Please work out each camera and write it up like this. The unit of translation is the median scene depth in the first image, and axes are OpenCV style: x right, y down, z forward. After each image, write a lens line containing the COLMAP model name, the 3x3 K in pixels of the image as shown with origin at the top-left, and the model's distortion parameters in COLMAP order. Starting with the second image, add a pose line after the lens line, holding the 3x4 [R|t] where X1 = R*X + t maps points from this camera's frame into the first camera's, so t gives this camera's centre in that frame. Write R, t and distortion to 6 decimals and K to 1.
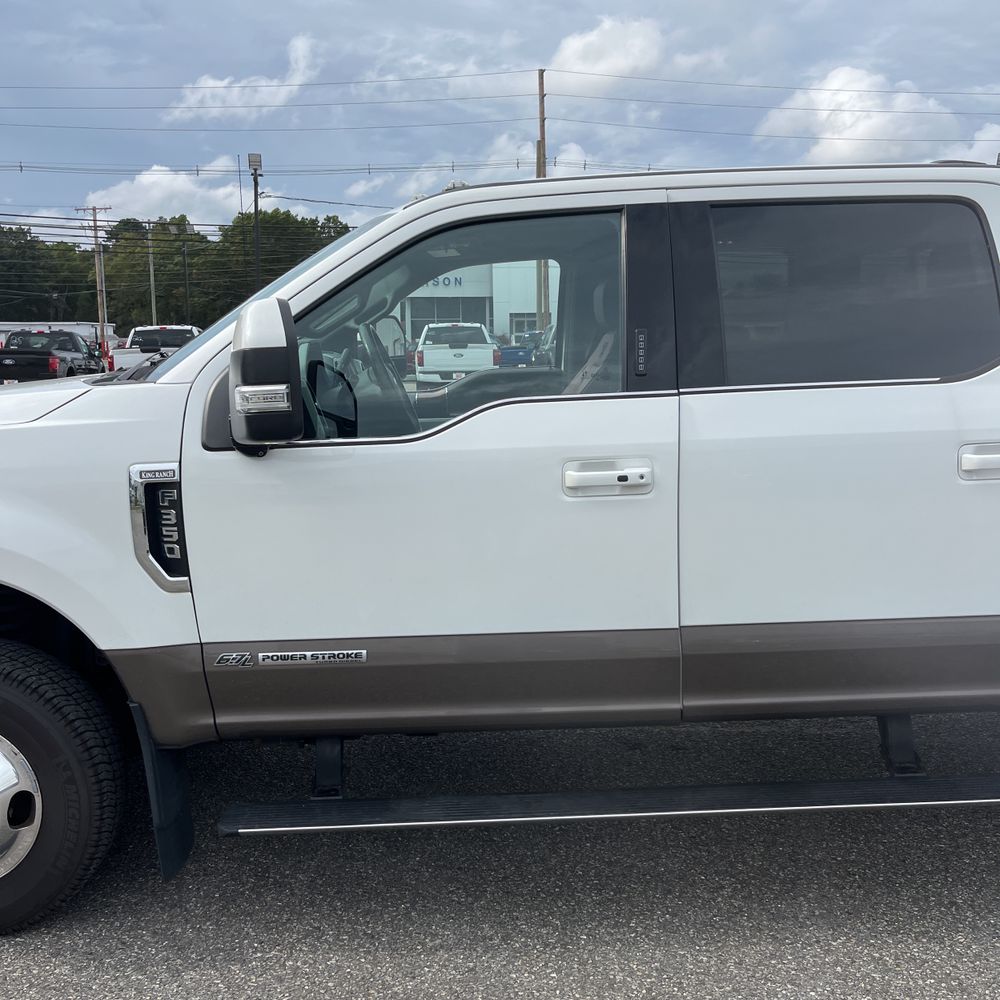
lens RADIAL K [[1022.0, 0, 491.4], [0, 1022.0, 495.8], [0, 0, 1]] dist [0.026886, 0.000000]
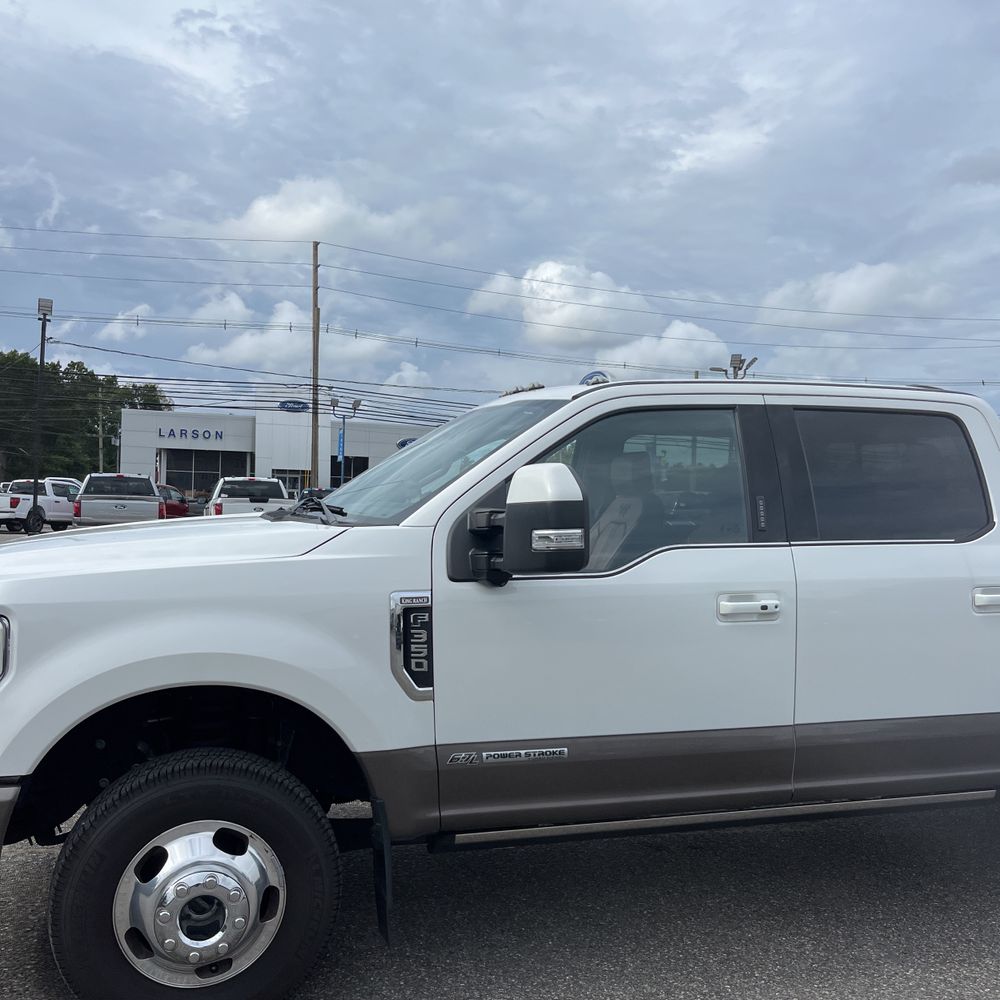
lens RADIAL K [[1022.0, 0, 501.6], [0, 1022.0, 507.1], [0, 0, 1]] dist [0.026886, 0.000000]
pose [[0.966725, 0.034544, 0.253474, -0.505970], [0.002327, 0.989613, -0.143742, 0.041068], [-0.255807, 0.139548, 0.956603, -0.183569]]
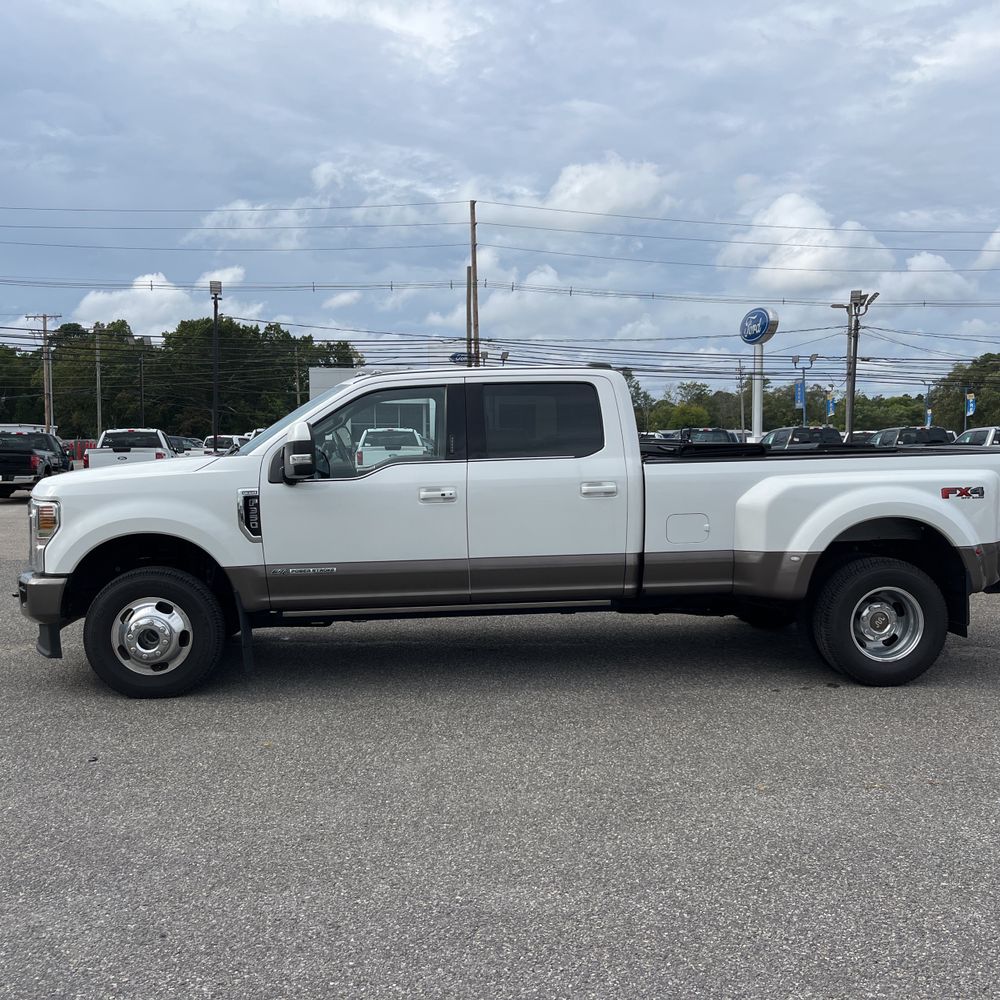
lens RADIAL K [[1022.0, 0, 511.4], [0, 1022.0, 505.0], [0, 0, 1]] dist [0.026886, 0.000000]
pose [[0.996929, 0.002000, 0.078286, 0.094785], [0.005211, 0.995765, -0.091786, 0.220125], [-0.078138, 0.091912, 0.992697, -1.363720]]
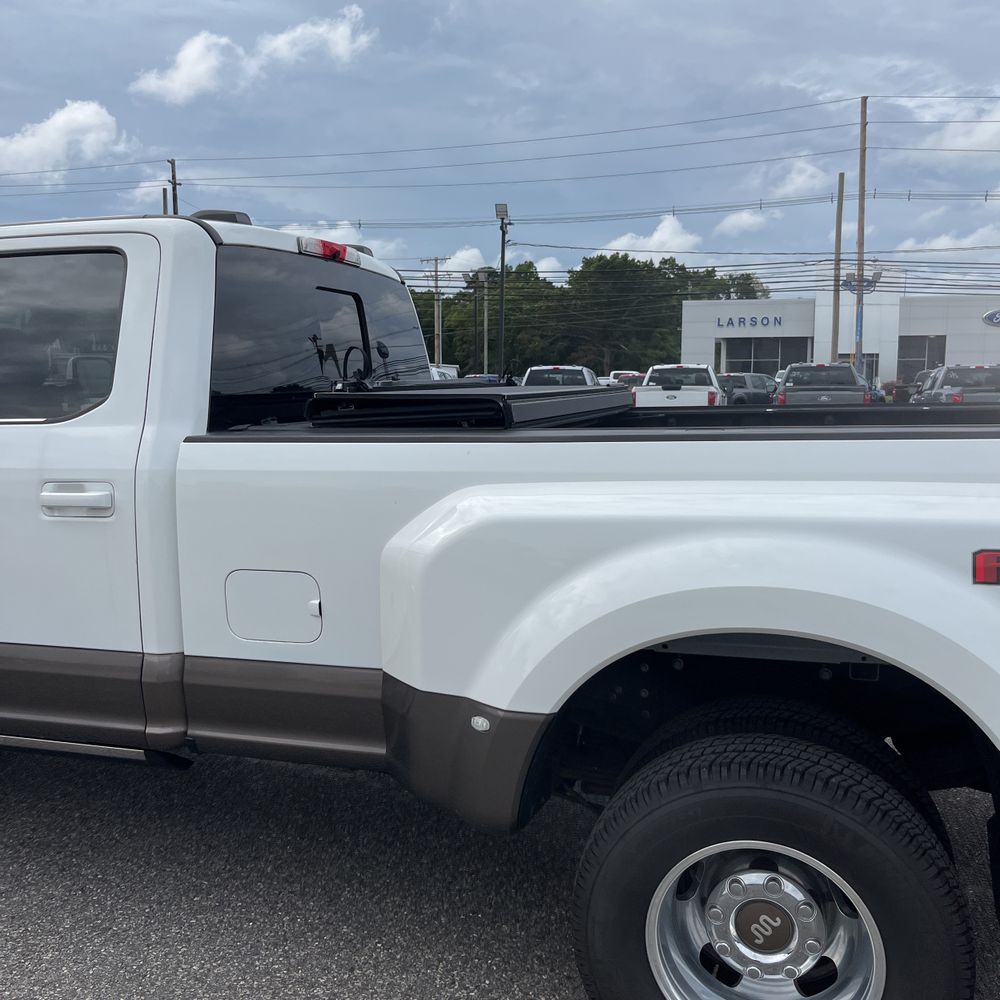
lens RADIAL K [[1022.0, 0, 508.2], [0, 1022.0, 519.1], [0, 0, 1]] dist [0.026886, 0.000000]
pose [[0.940837, 0.052609, -0.334752, 1.222633], [-0.058421, 0.998265, -0.007309, -0.031238], [0.333786, 0.026433, 0.942278, 0.164468]]
